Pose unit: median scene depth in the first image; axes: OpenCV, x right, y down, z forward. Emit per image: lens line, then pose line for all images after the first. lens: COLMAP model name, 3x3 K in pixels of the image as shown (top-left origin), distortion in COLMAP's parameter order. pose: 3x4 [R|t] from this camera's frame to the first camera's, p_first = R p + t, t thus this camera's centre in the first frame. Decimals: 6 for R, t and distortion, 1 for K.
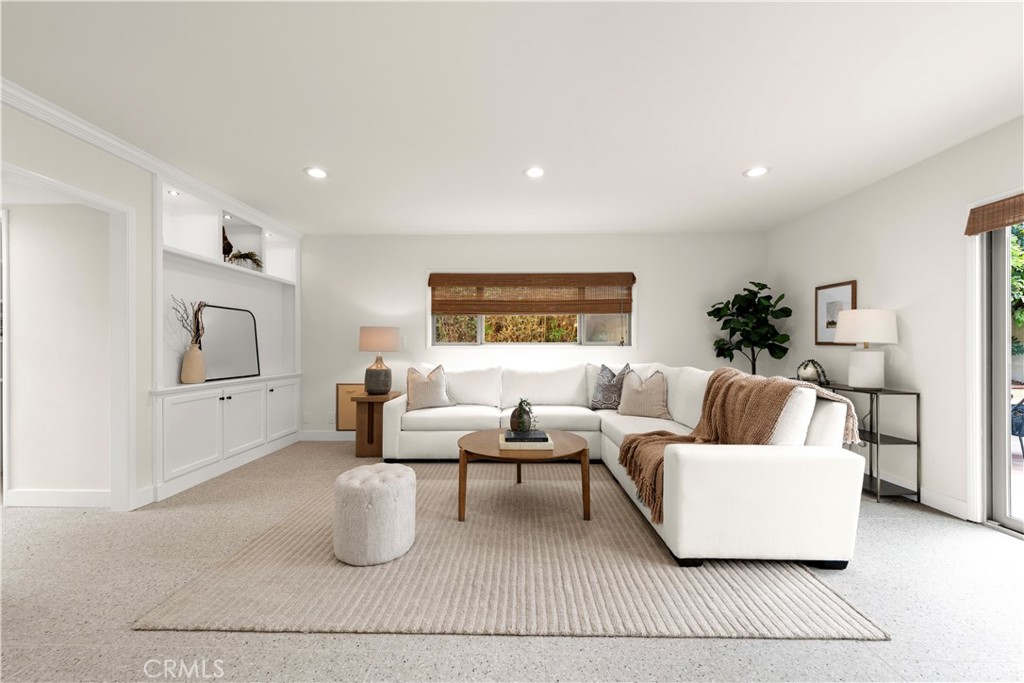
lens RADIAL K [[408.0, 0, 505.9], [0, 408.0, 348.3], [0, 0, 1]] dist [-0.003063, -0.000476]
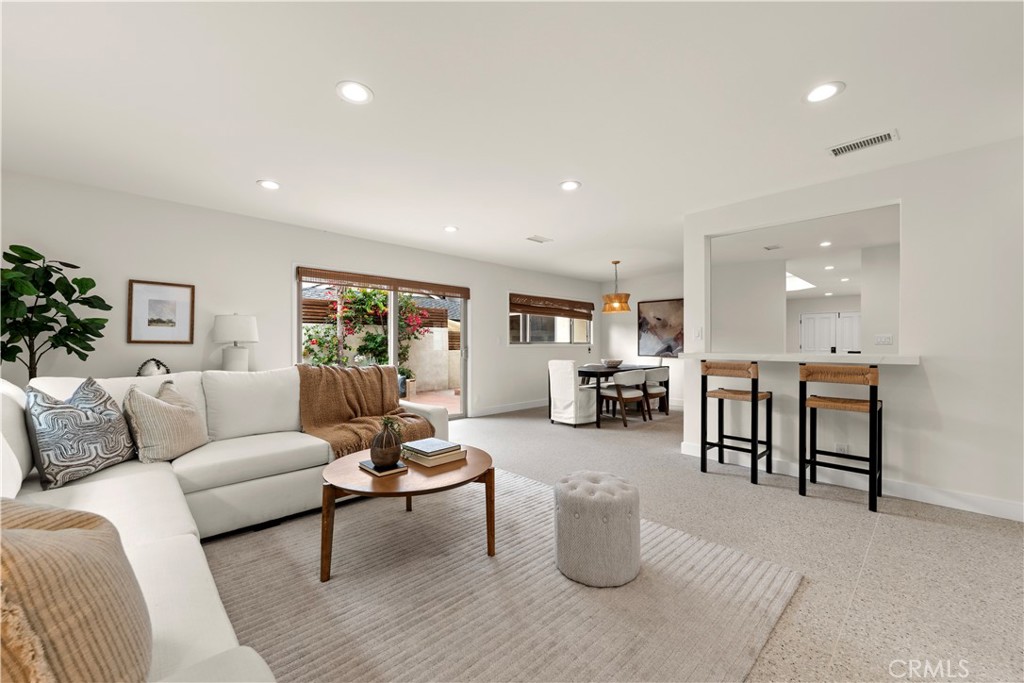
lens RADIAL K [[408.0, 0, 496.1], [0, 408.0, 346.9], [0, 0, 1]] dist [-0.003063, -0.000476]
pose [[-0.702857, -0.003719, 0.711321, -0.441664], [0.002209, 0.999970, 0.007412, -0.004274], [-0.711327, 0.006781, -0.702828, 1.030115]]
